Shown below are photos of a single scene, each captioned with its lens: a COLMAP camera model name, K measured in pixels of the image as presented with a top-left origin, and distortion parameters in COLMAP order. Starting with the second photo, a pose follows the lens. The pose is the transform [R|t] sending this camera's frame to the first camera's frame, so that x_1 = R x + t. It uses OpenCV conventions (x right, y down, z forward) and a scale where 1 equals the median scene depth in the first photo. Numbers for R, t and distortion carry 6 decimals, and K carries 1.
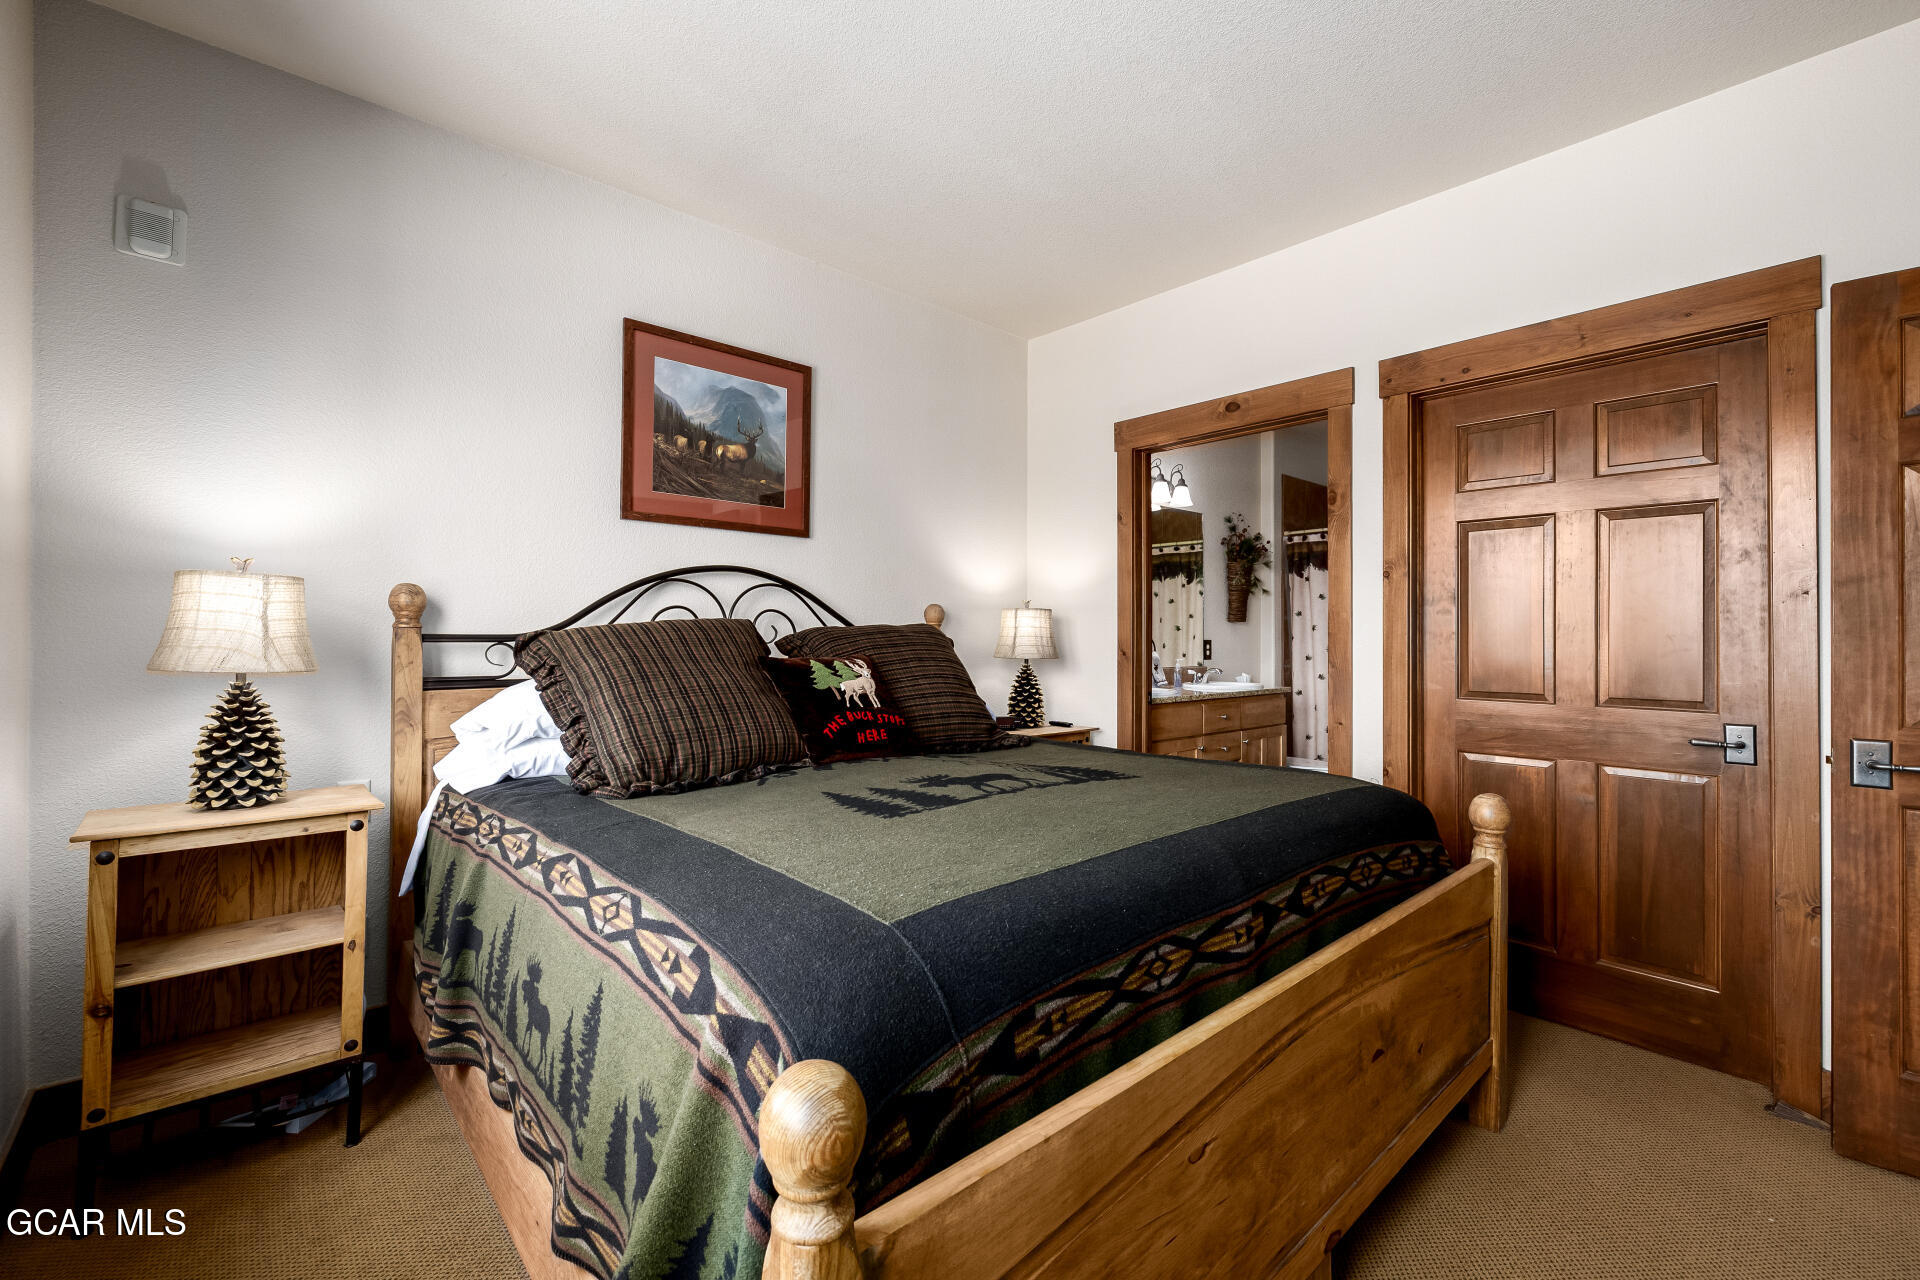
lens RADIAL K [[808.9, 0, 954.4], [0, 808.9, 632.4], [0, 0, 1]] dist [0.000234, -0.000108]
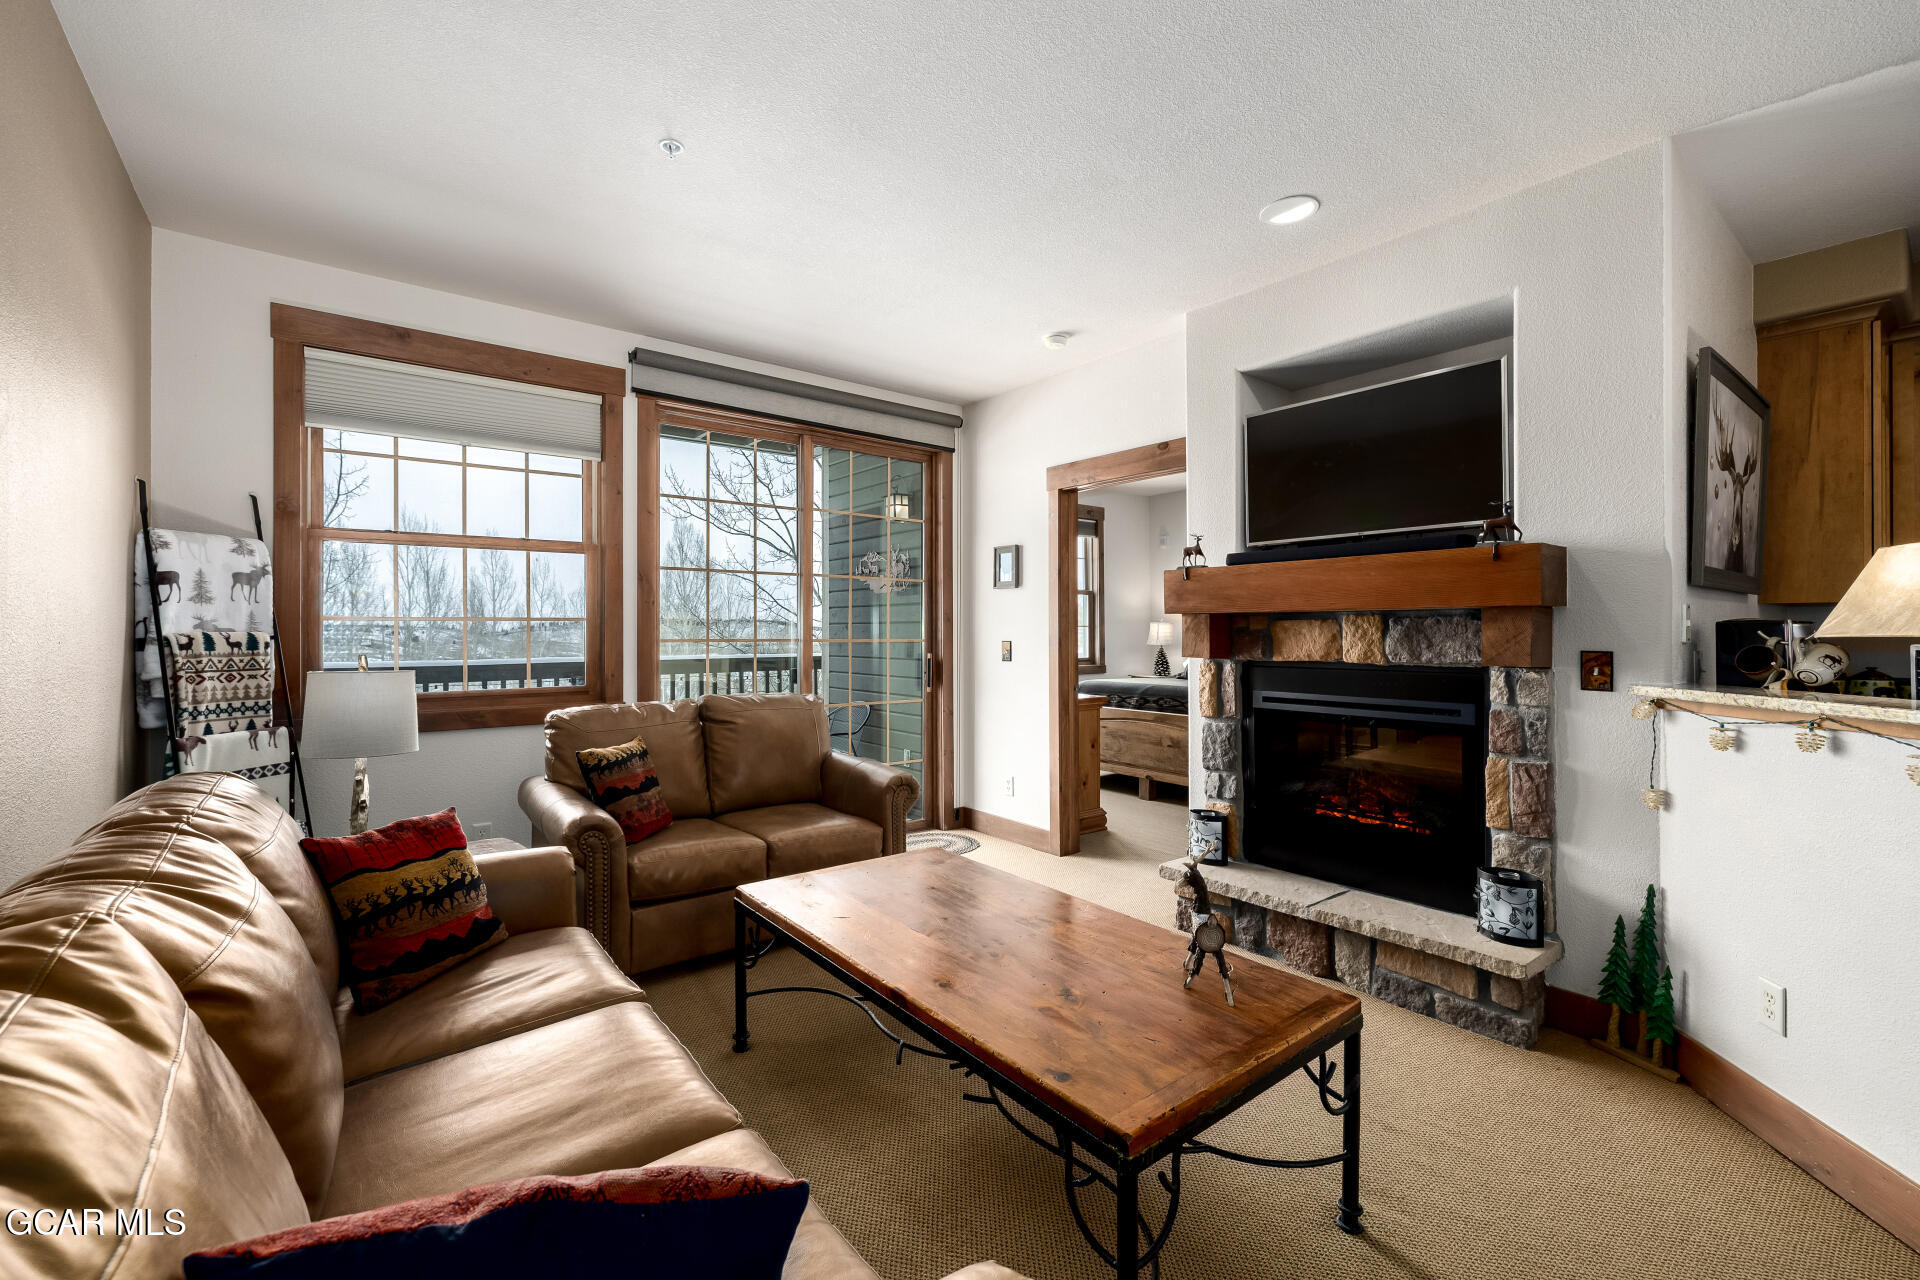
lens RADIAL K [[808.9, 0, 959.1], [0, 808.9, 621.8], [0, 0, 1]] dist [0.000234, -0.000108]
pose [[-0.062993, -0.014190, -0.997913, 2.266955], [-0.000265, 0.999899, -0.014201, -0.008228], [0.998014, -0.000630, -0.062990, 0.122461]]
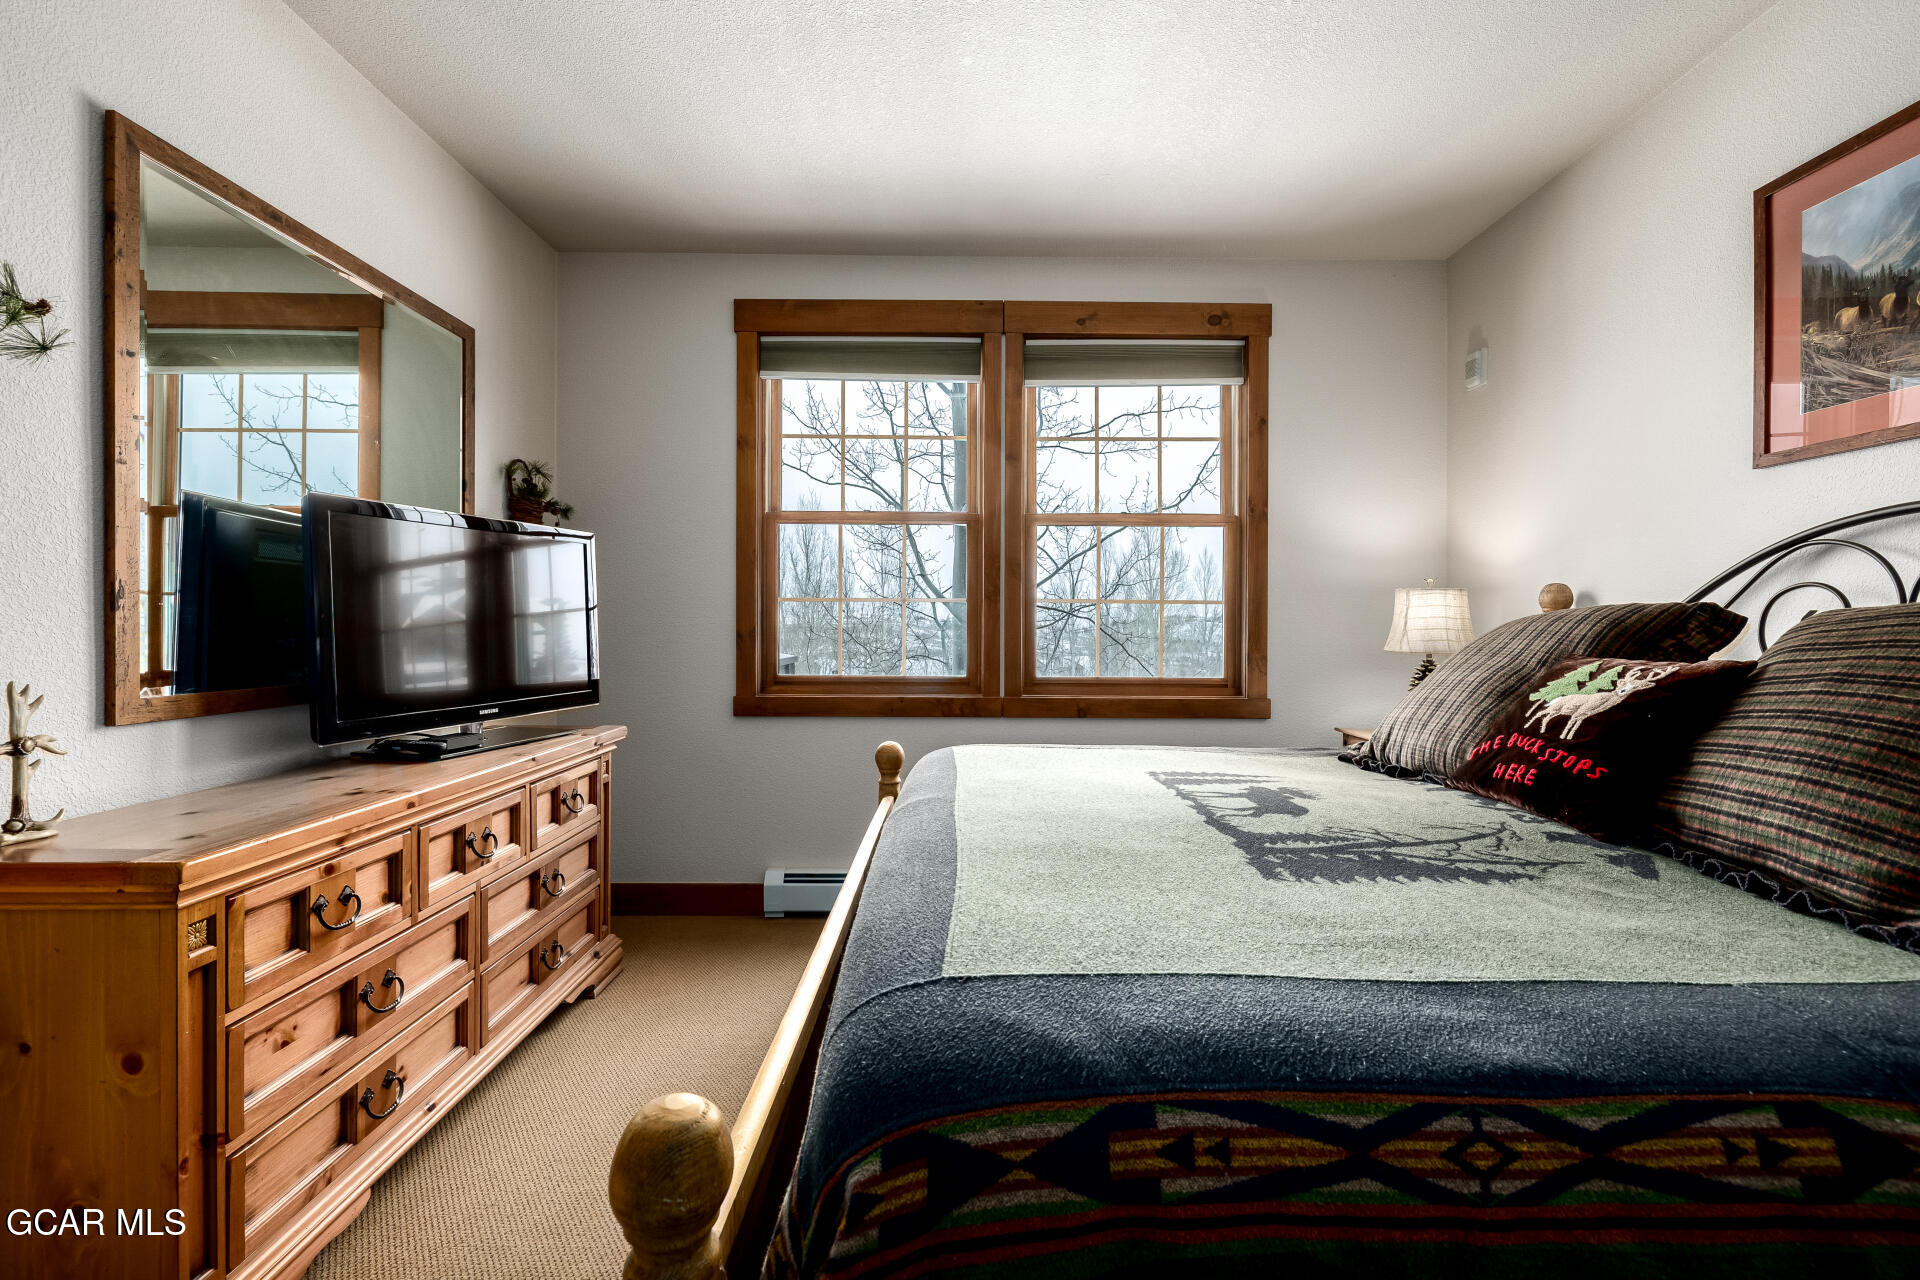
lens RADIAL K [[808.9, 0, 958.7], [0, 808.9, 637.9], [0, 0, 1]] dist [0.000234, -0.000108]
pose [[-0.663319, -0.000225, -0.748337, 0.557481], [-0.009752, 0.999918, 0.008343, 0.011488], [0.748273, 0.012832, -0.663266, 0.873174]]
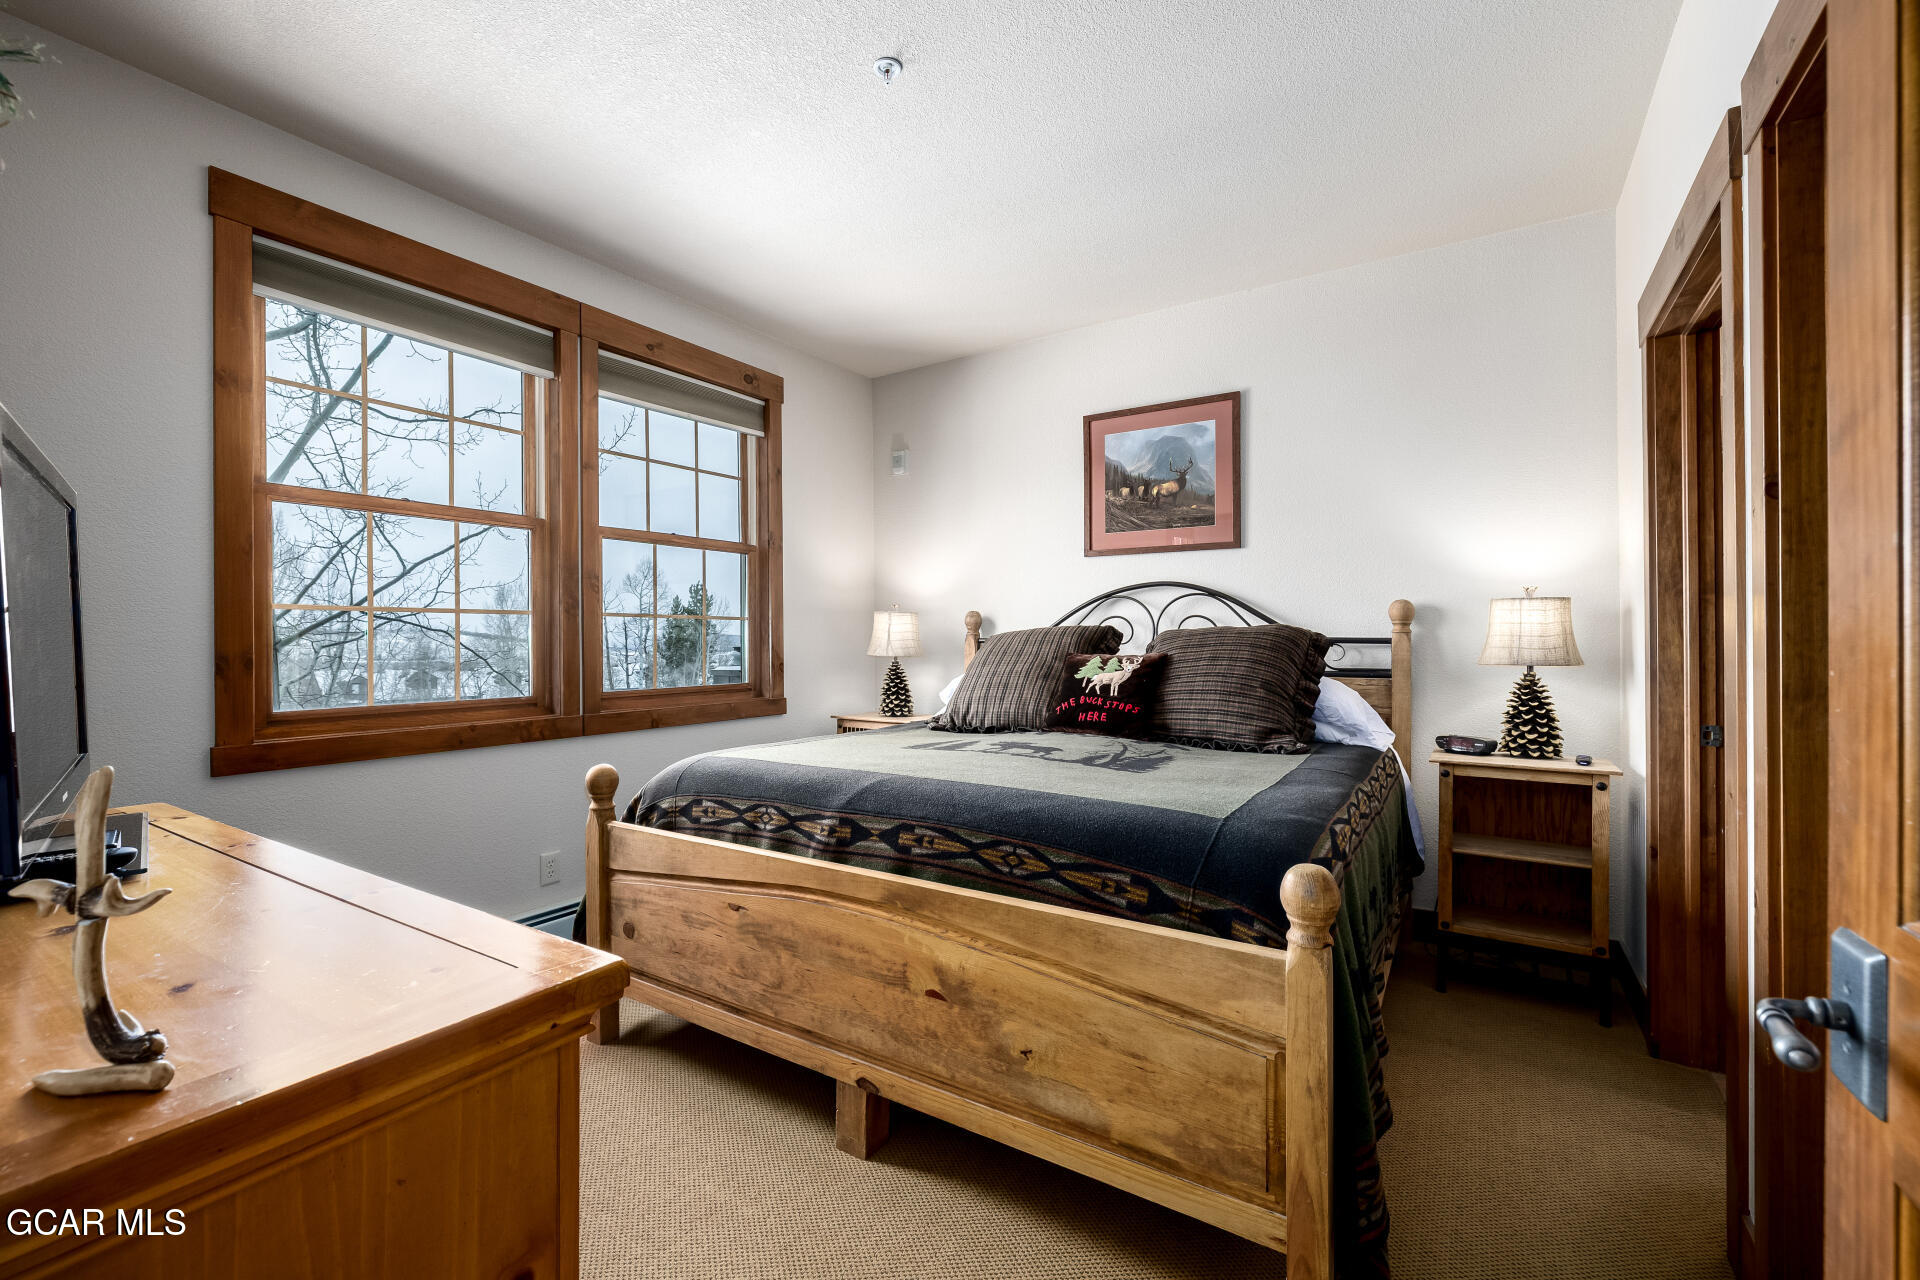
lens RADIAL K [[808.9, 0, 945.4], [0, 808.9, 638.8], [0, 0, 1]] dist [0.000234, -0.000108]
pose [[0.248879, -0.007965, -0.968502, 0.836410], [0.005809, 0.999960, -0.006731, 0.011120], [0.968517, -0.003951, 0.248916, 0.373034]]
